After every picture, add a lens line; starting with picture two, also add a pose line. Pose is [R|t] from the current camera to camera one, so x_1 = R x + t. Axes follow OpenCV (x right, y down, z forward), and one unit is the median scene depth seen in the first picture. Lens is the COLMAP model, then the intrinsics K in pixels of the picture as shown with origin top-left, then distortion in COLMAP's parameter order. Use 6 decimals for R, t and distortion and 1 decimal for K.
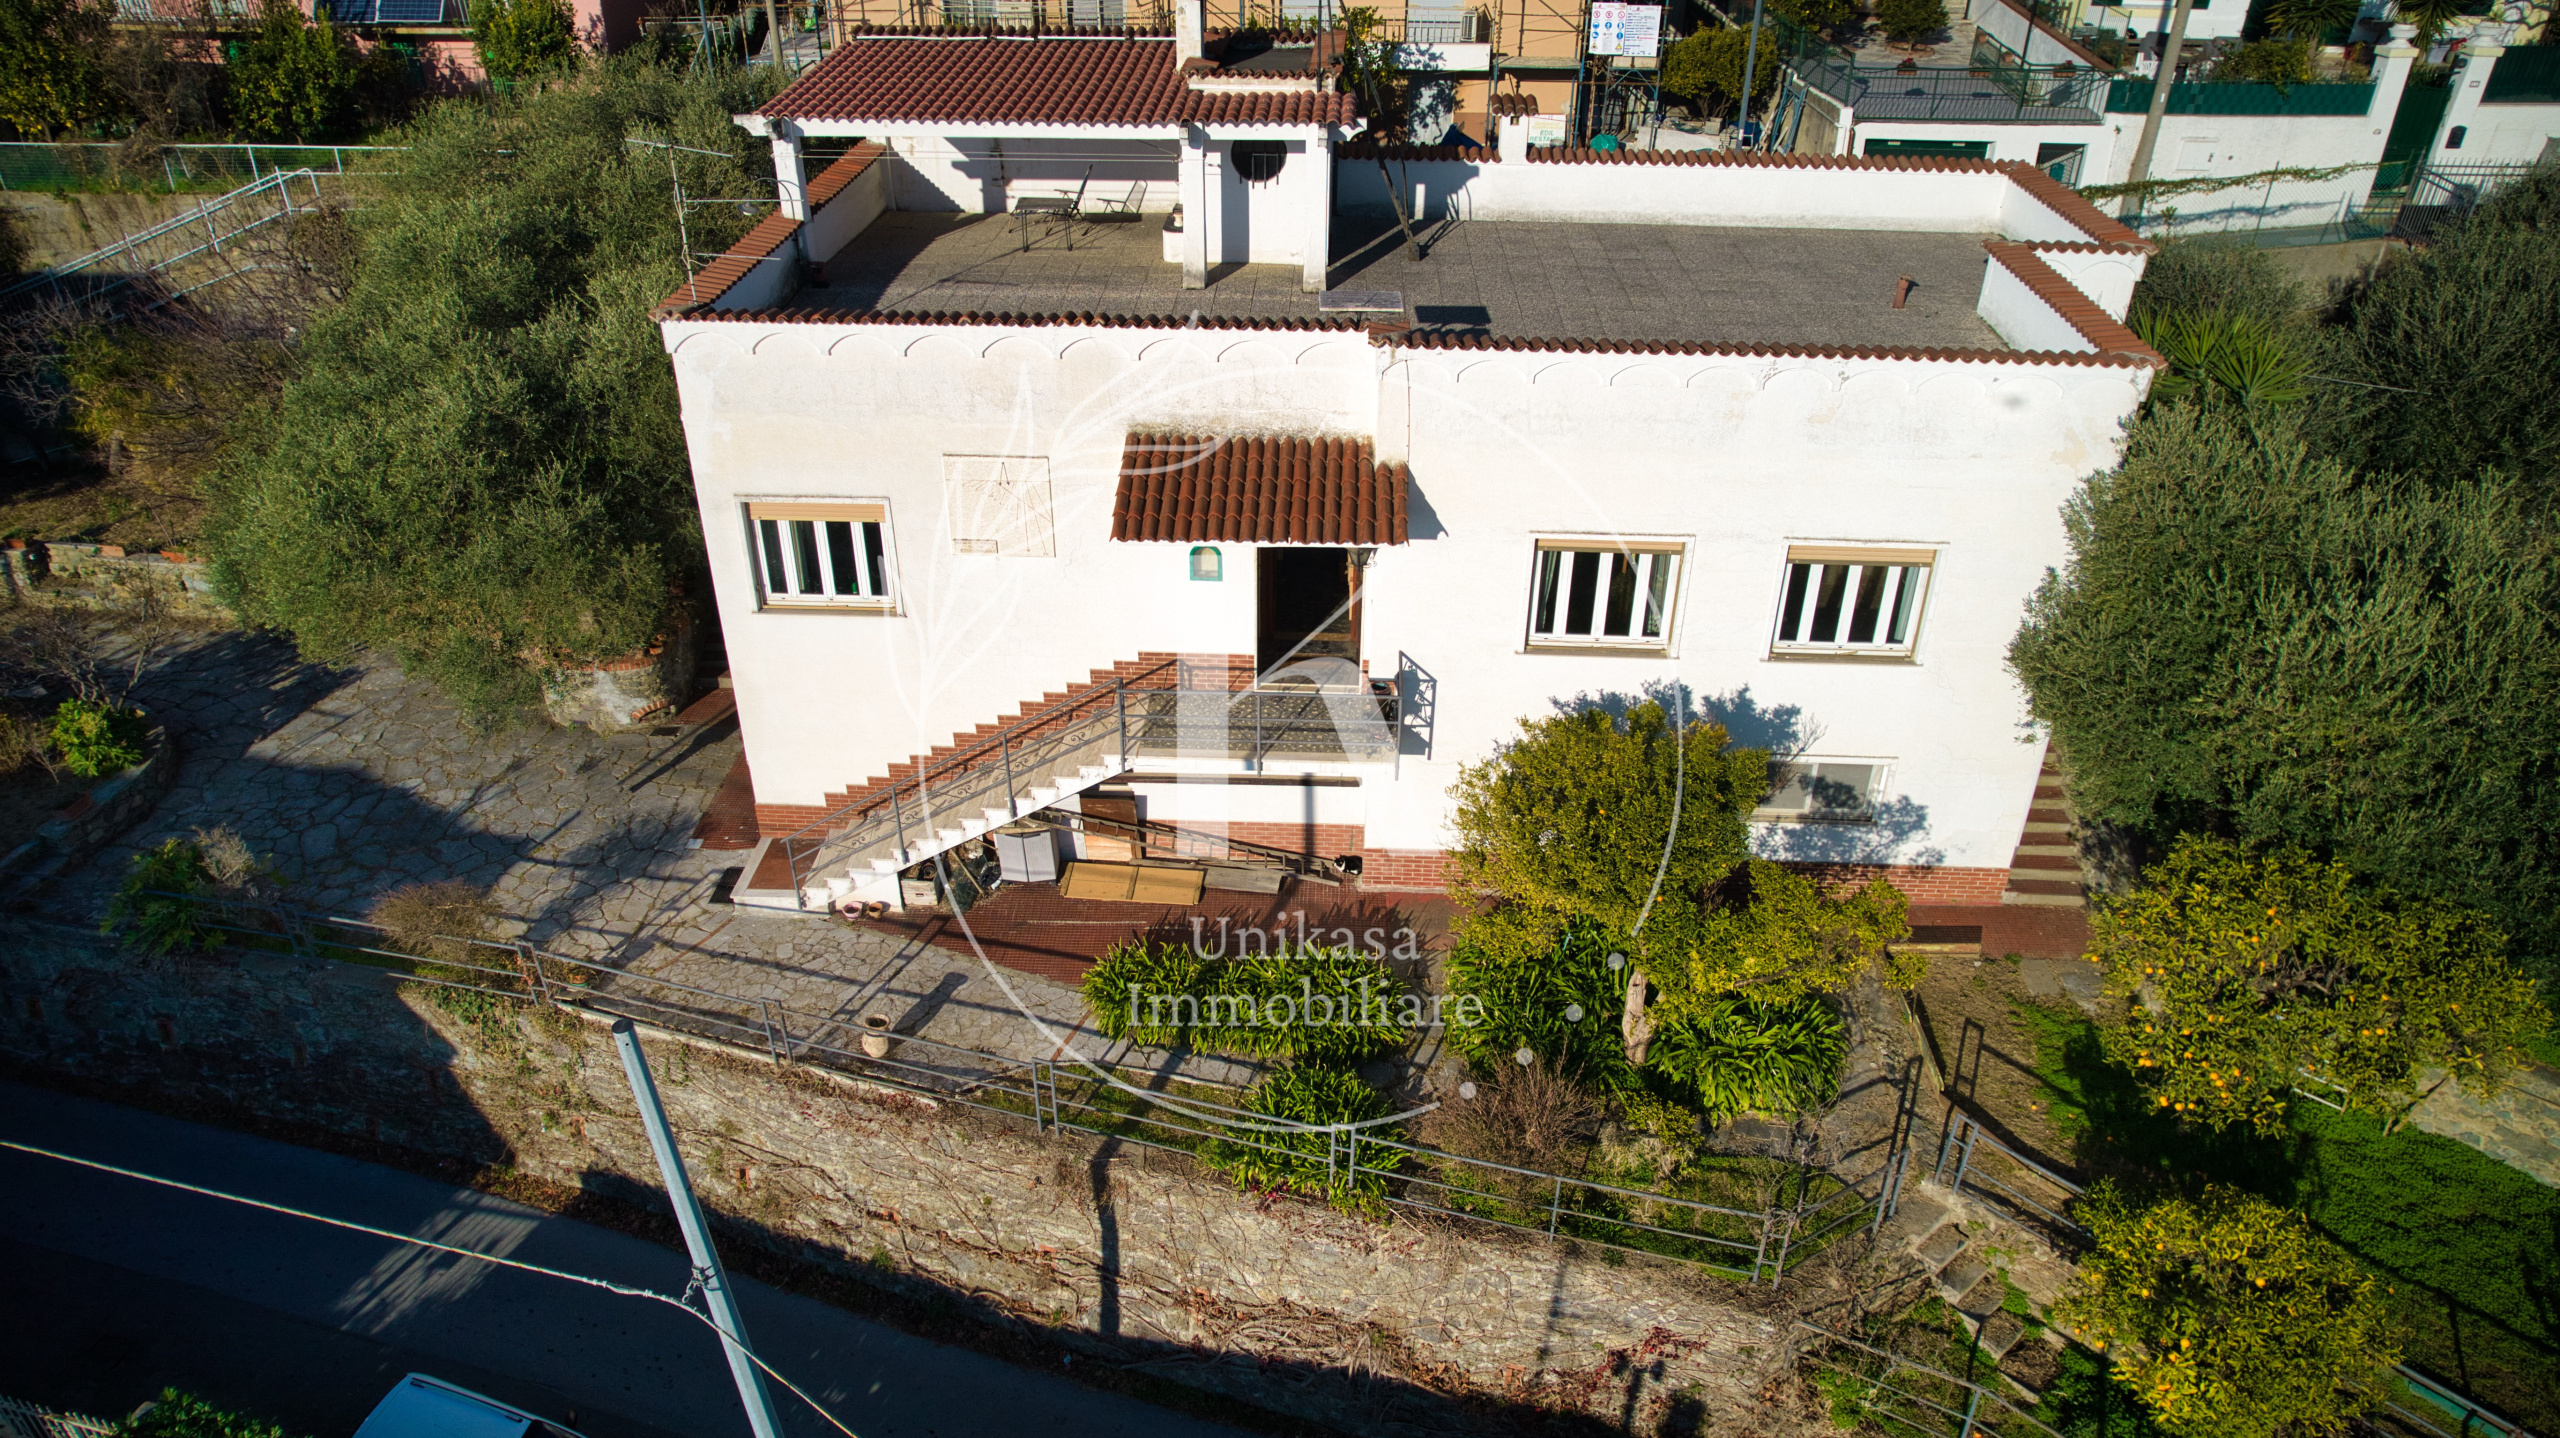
lens RADIAL K [[1641.8, 0, 1280.0], [0, 1641.8, 719.0], [0, 0, 1]] dist [-0.077783, 0.066331]
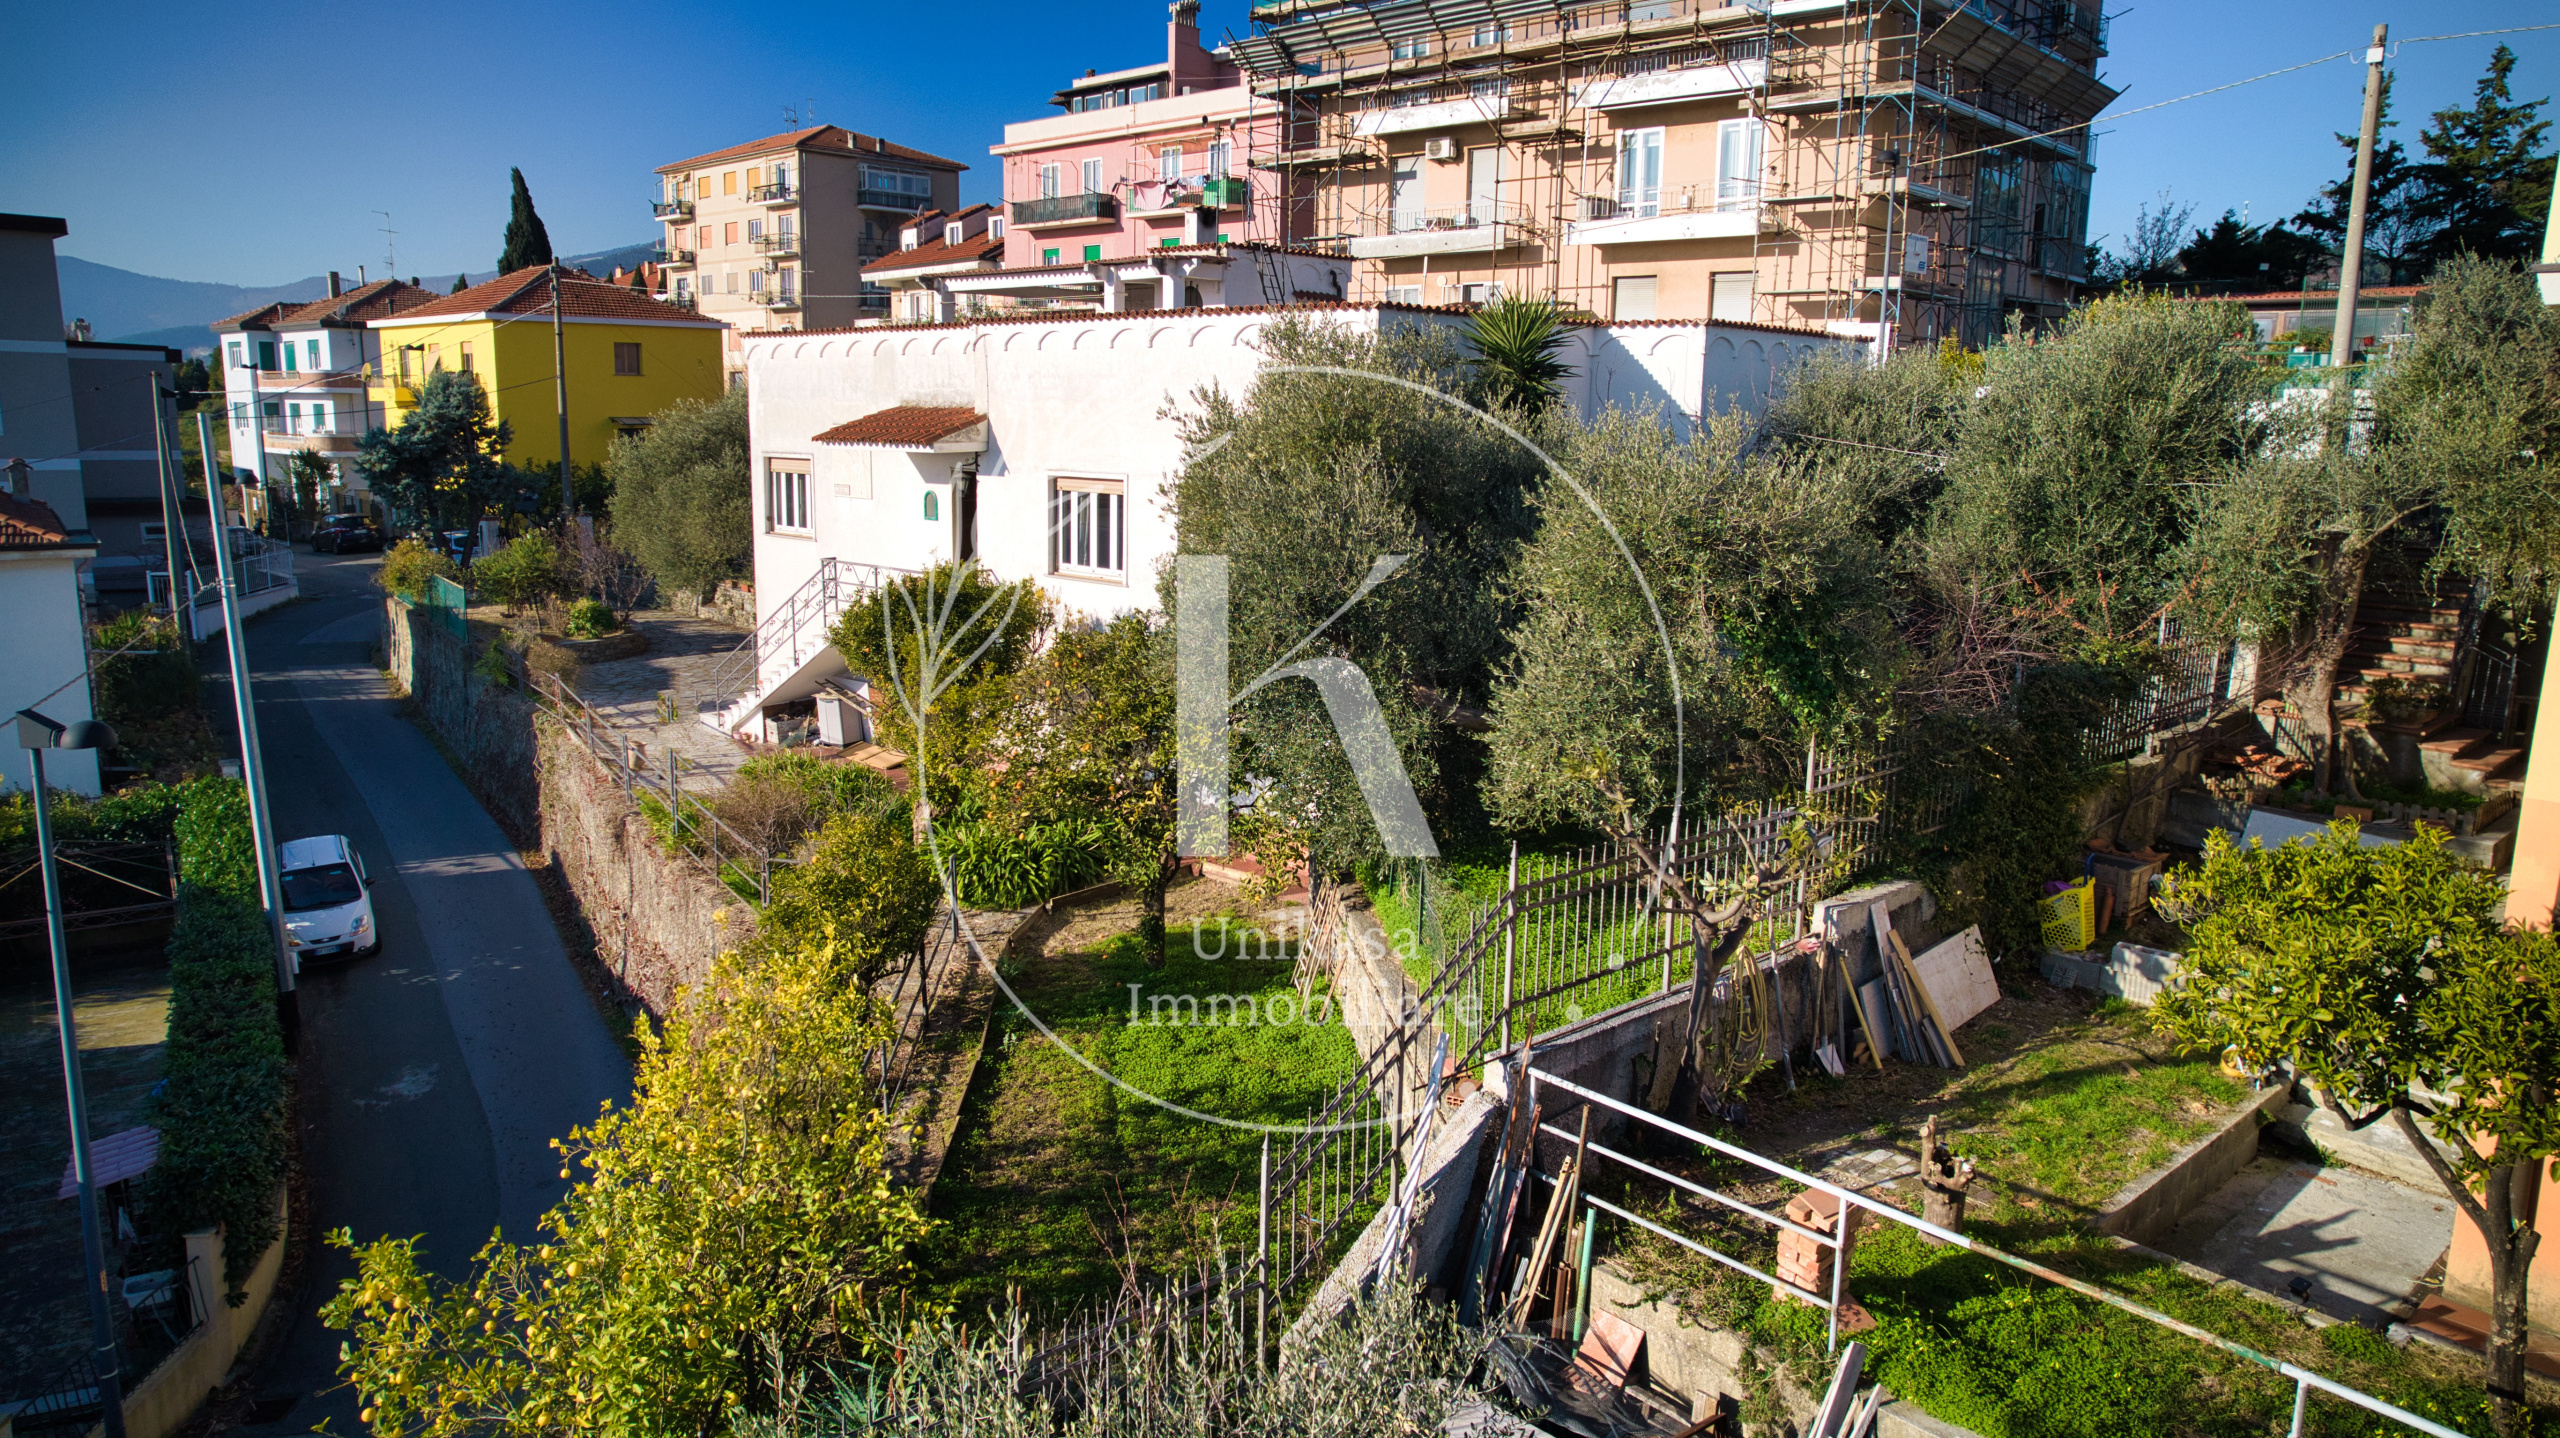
lens RADIAL K [[1641.8, 0, 1280.0], [0, 1641.8, 719.0], [0, 0, 1]] dist [-0.077783, 0.066331]
pose [[0.751459, 0.129391, -0.646967, 0.987487], [-0.355778, 0.905268, -0.232189, 0.257291], [0.555636, 0.404657, 0.726307, 0.200852]]
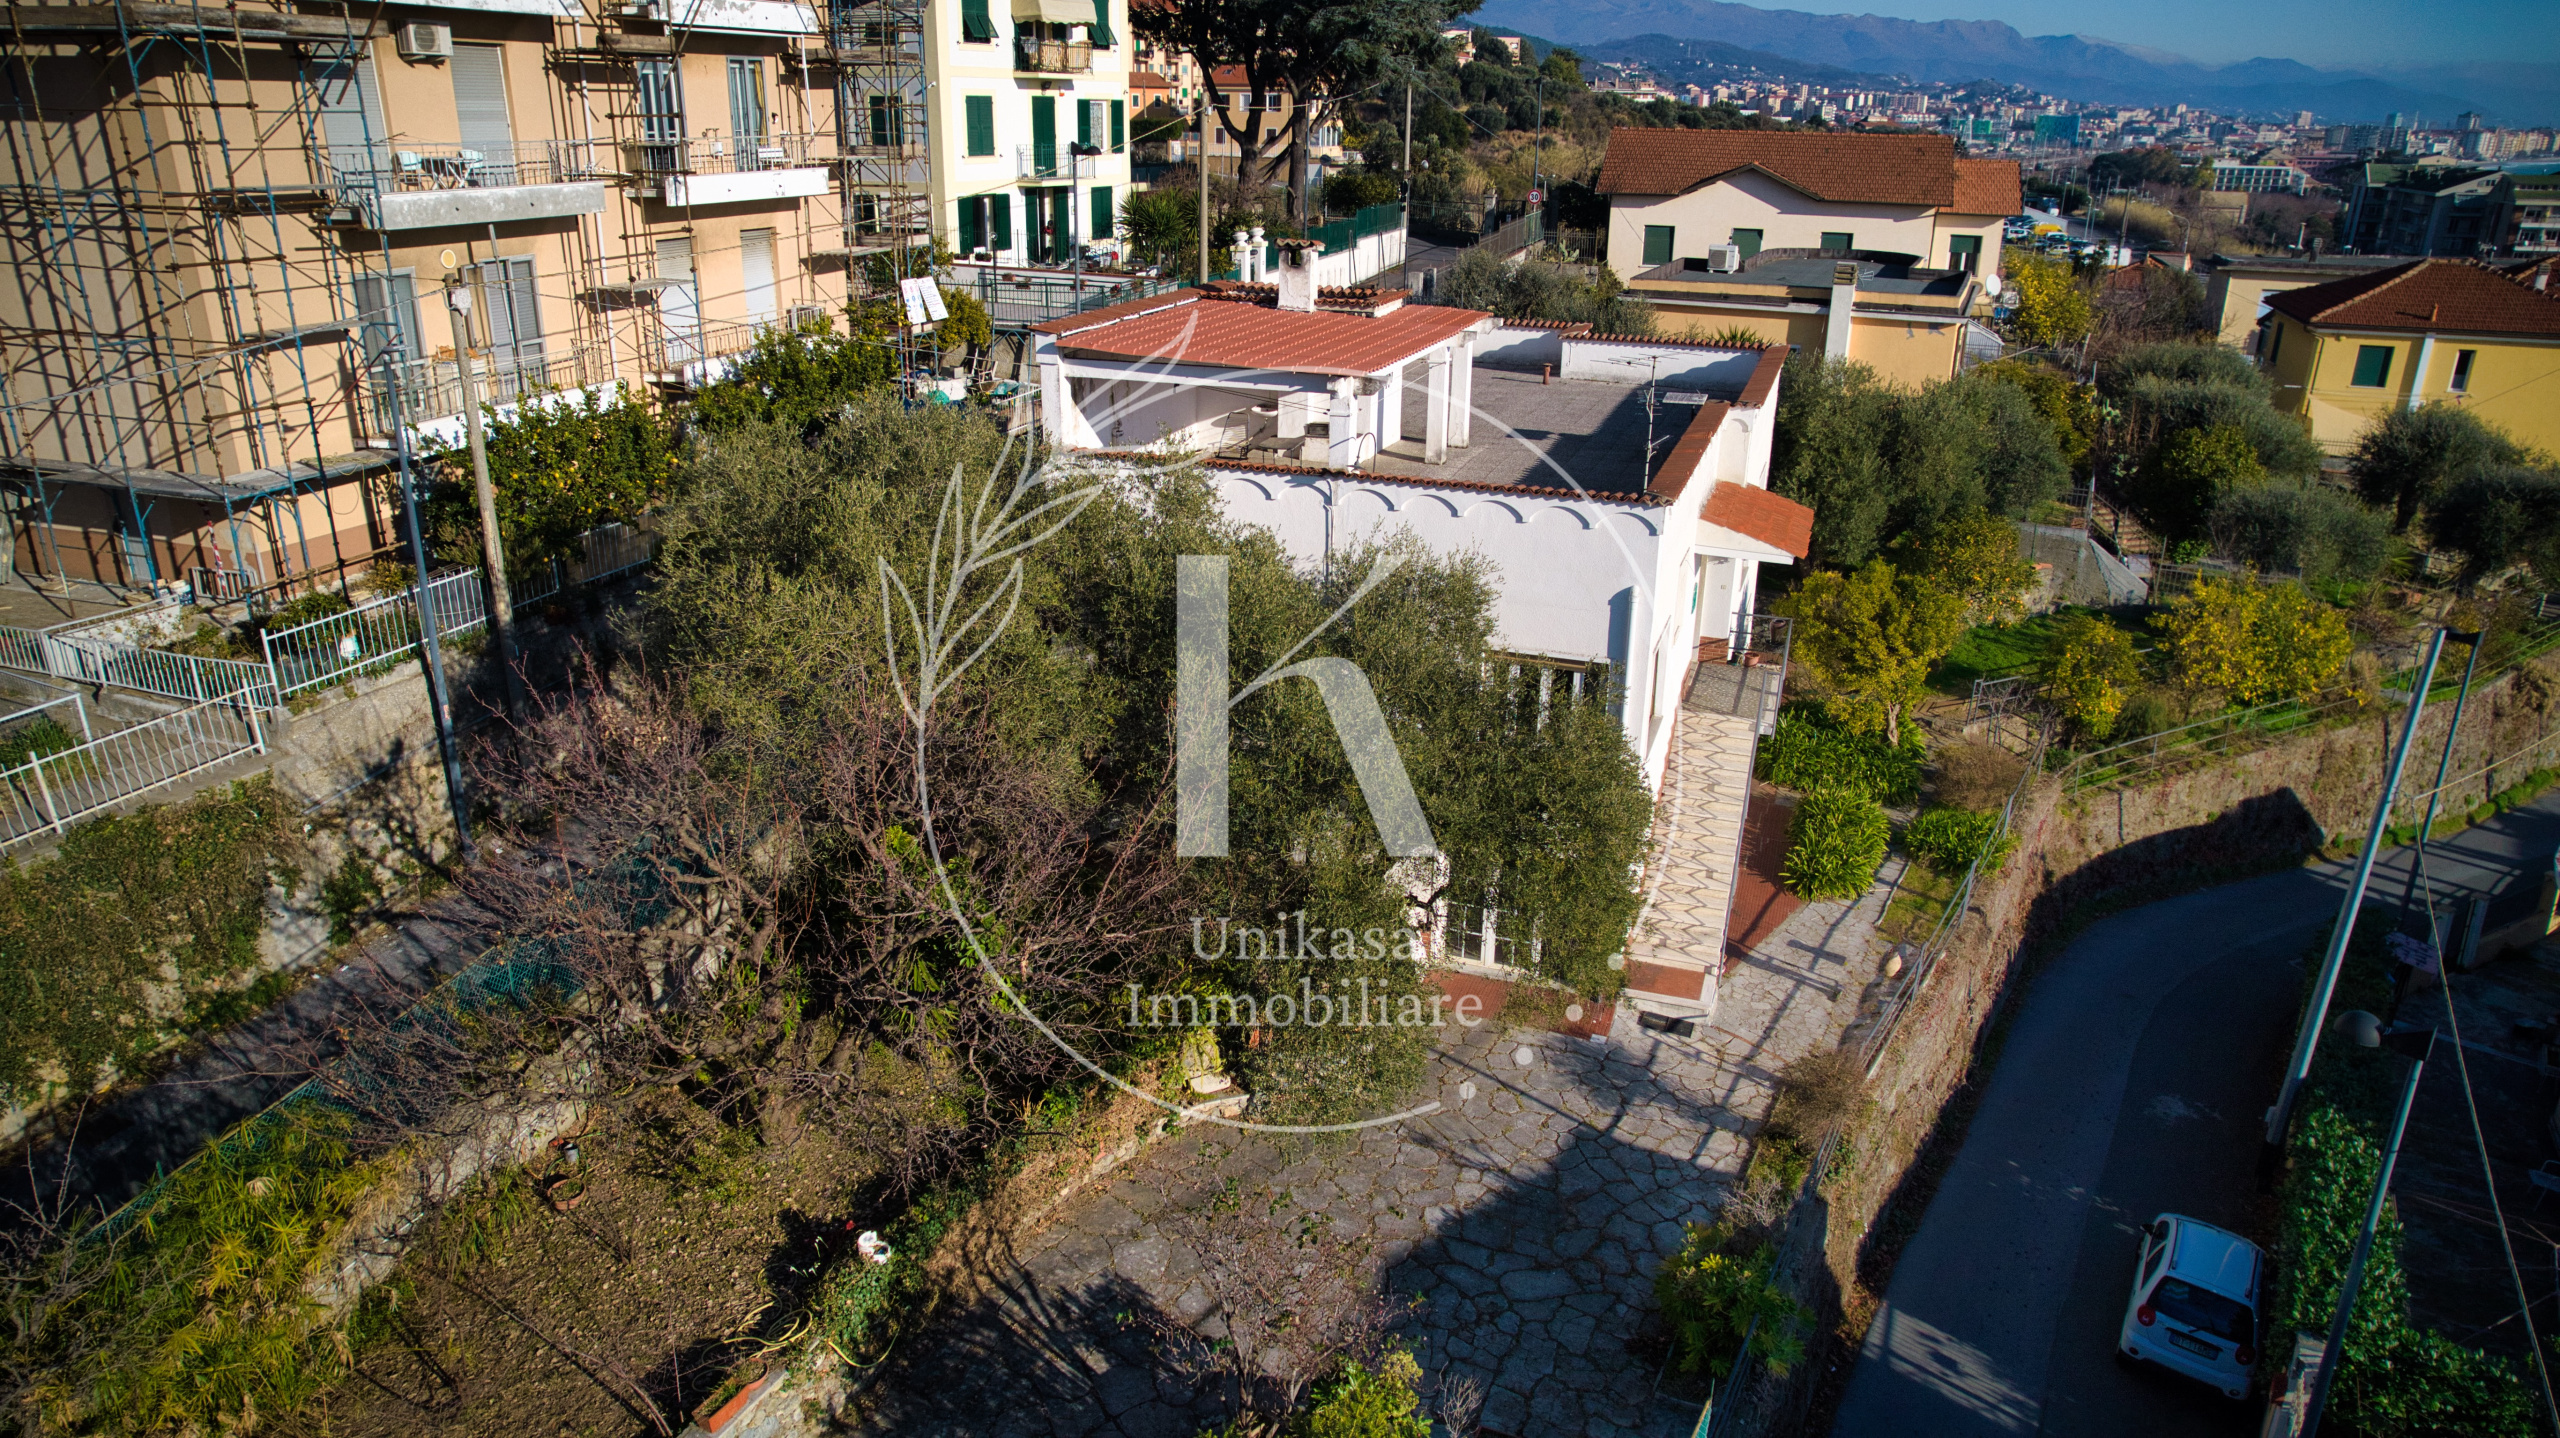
lens RADIAL K [[1641.8, 0, 1280.0], [0, 1641.8, 719.0], [0, 0, 1]] dist [-0.077783, 0.066331]
pose [[0.291354, -0.337986, 0.894918, -1.283473], [0.493107, 0.854703, 0.162260, -0.364357], [-0.819730, 0.394016, 0.415685, 0.669979]]
